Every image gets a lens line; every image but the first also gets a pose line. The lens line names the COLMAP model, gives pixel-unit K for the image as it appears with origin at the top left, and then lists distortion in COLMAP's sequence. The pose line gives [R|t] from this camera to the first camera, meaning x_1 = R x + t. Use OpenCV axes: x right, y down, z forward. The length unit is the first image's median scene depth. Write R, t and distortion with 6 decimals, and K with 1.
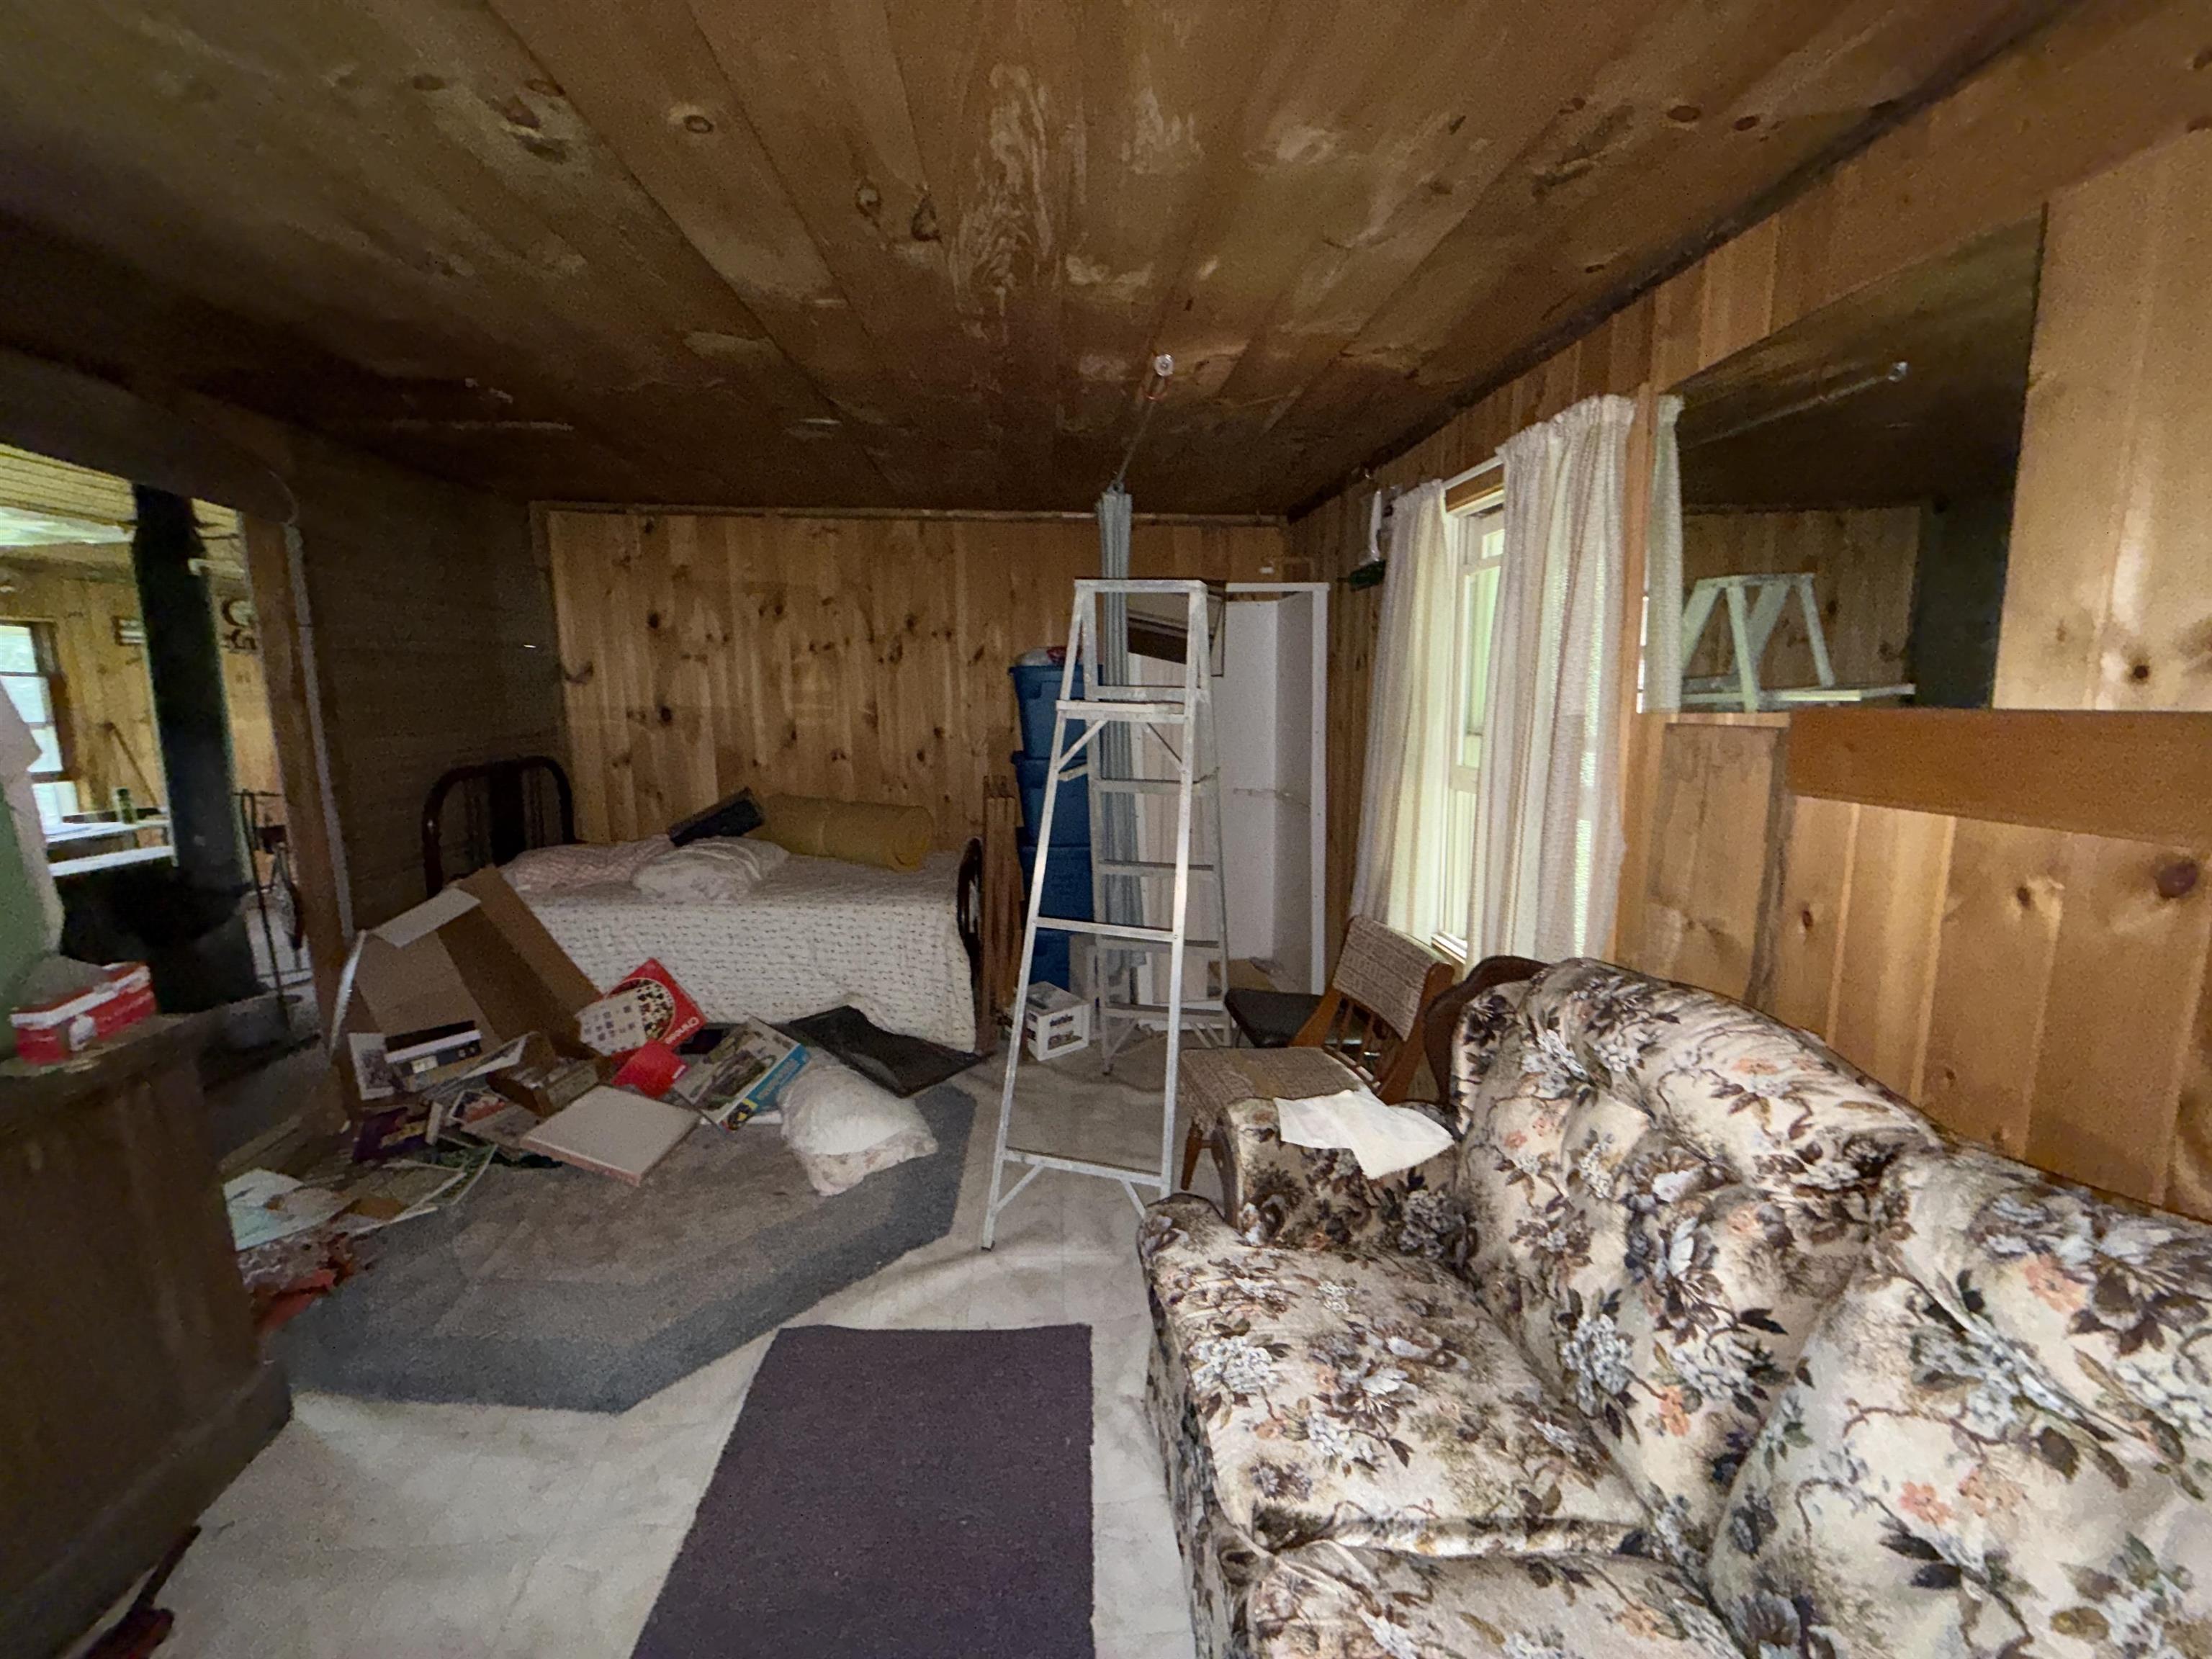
lens RADIAL K [[879.2, 0, 1085.7], [0, 879.2, 808.9], [0, 0, 1]] dist [0.000612, -0.000231]
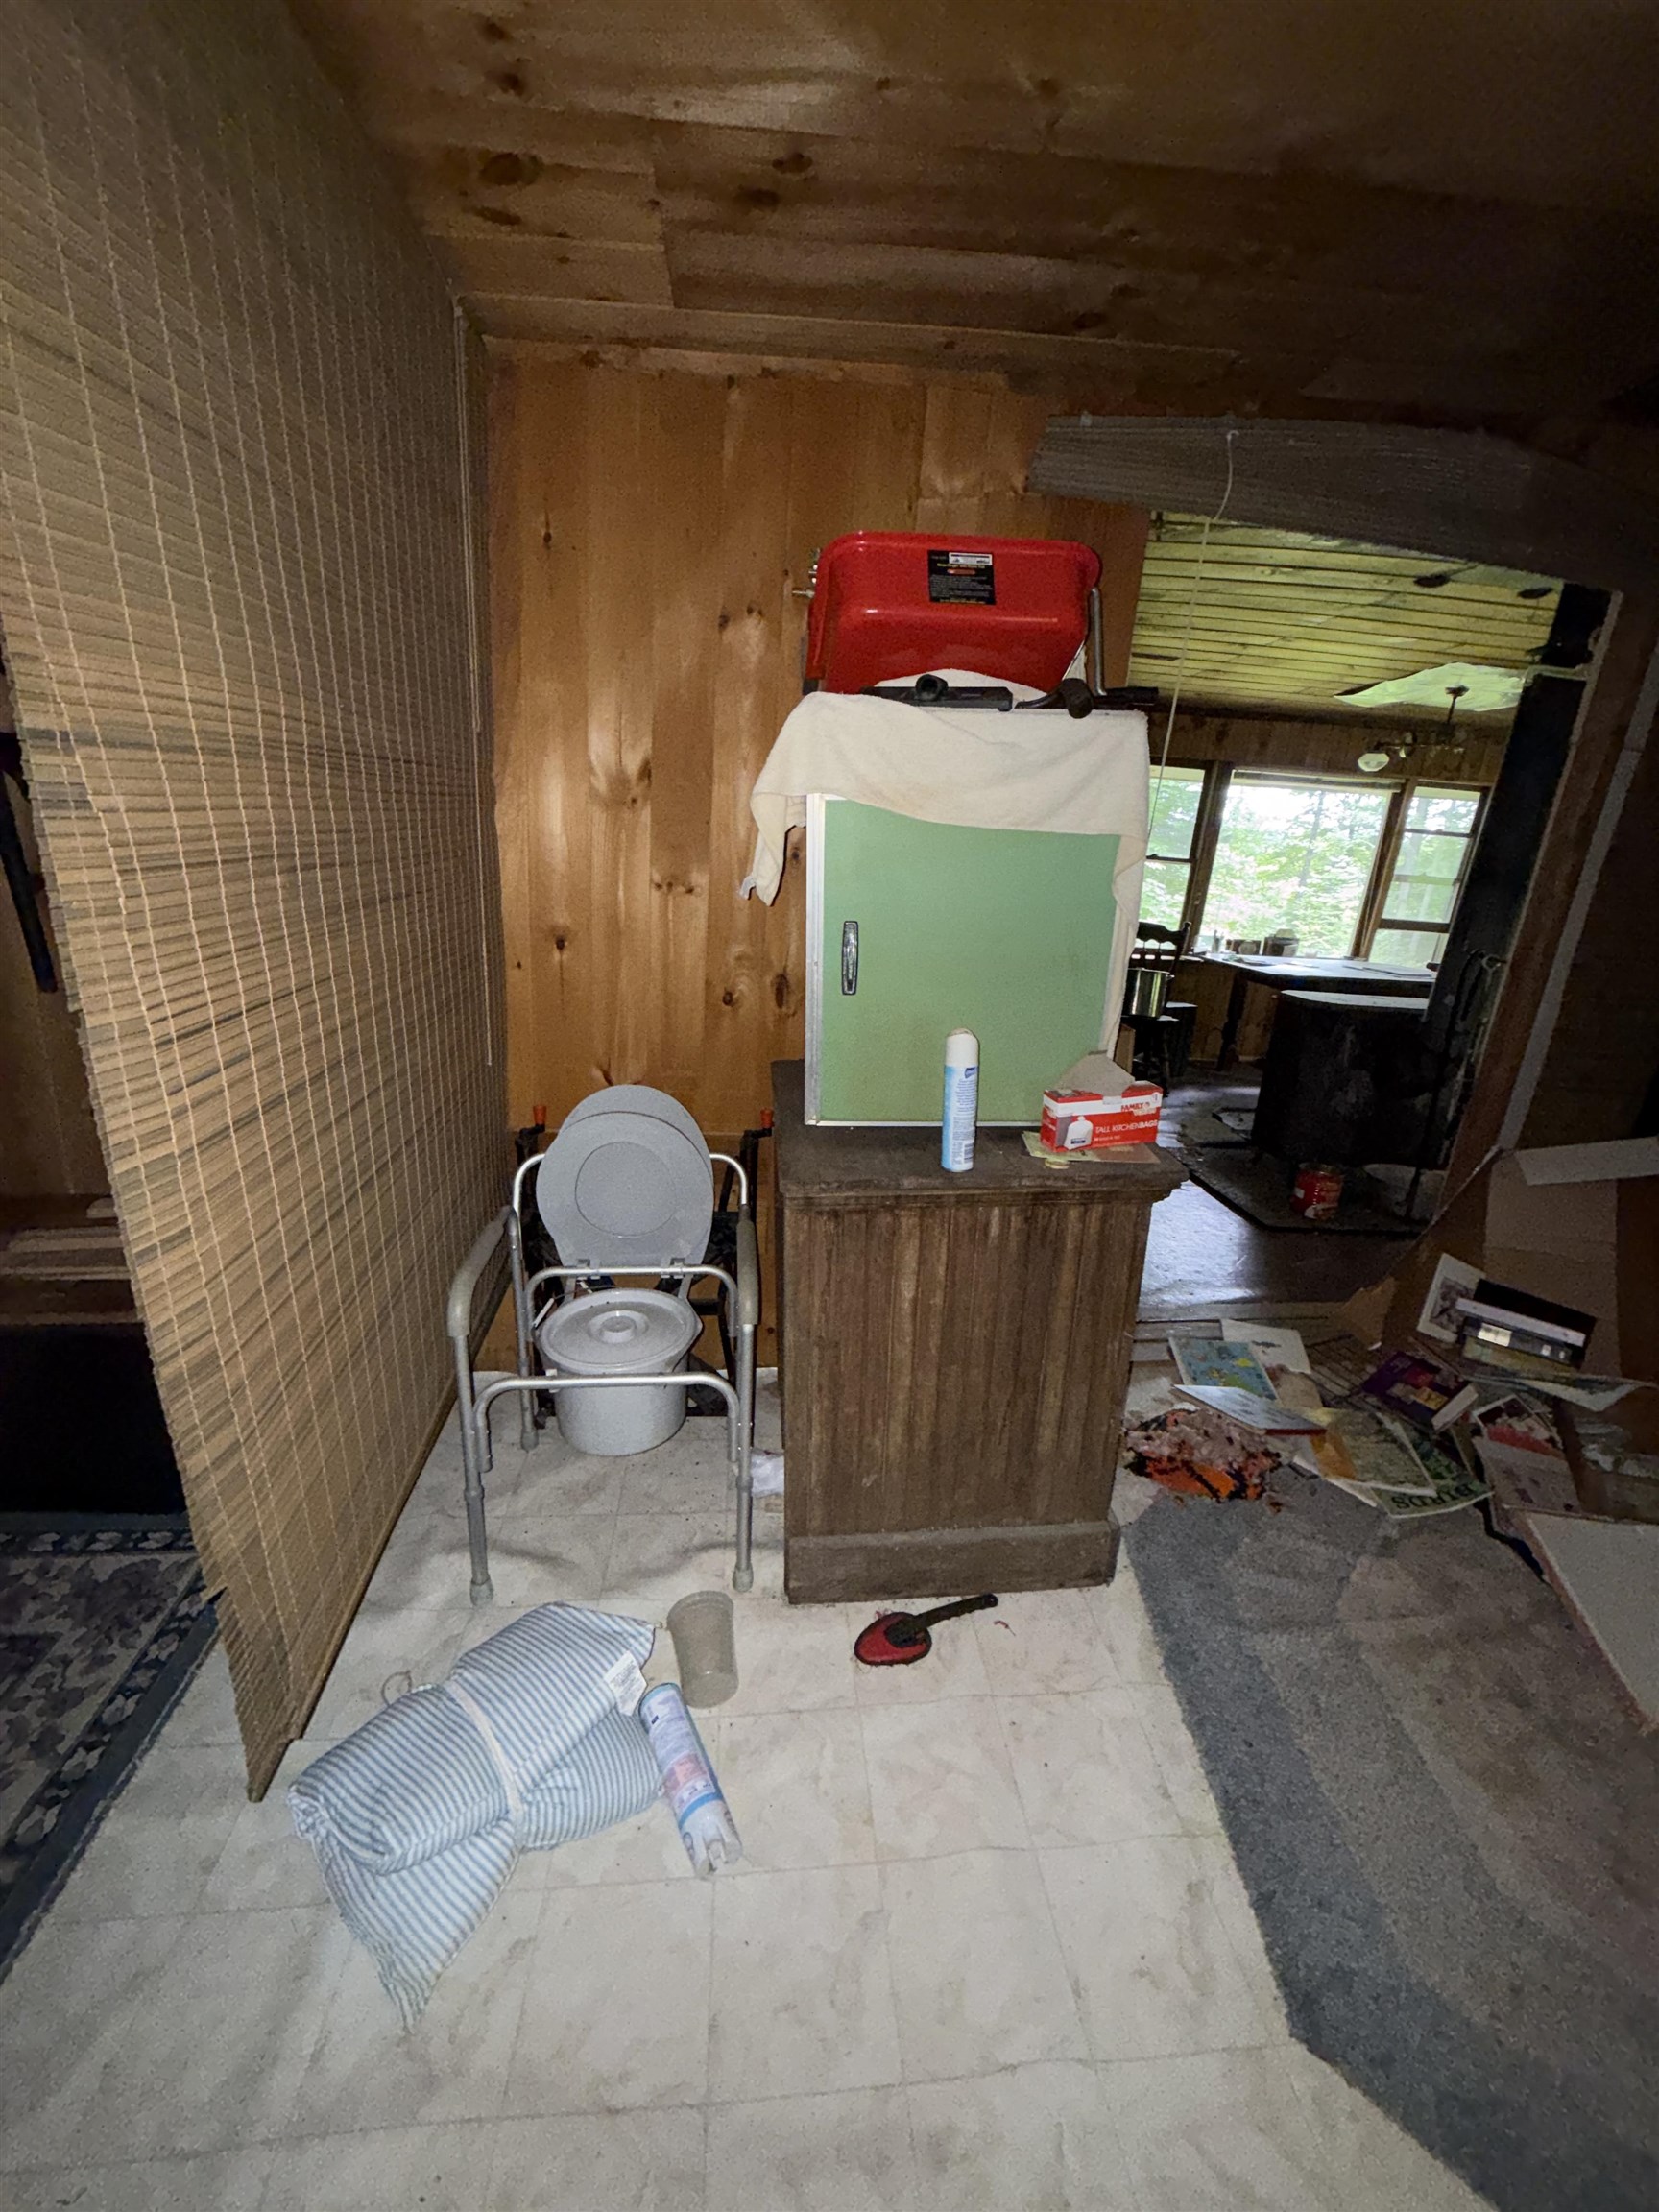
lens RADIAL K [[879.2, 0, 823.9], [0, 879.2, 1108.1], [0, 0, 1]] dist [0.000612, -0.000231]
pose [[0.037180, 0.319618, -0.946817, -0.112981], [-0.203022, 0.930128, 0.306012, -0.011746], [0.978468, 0.180847, 0.099472, 0.329659]]
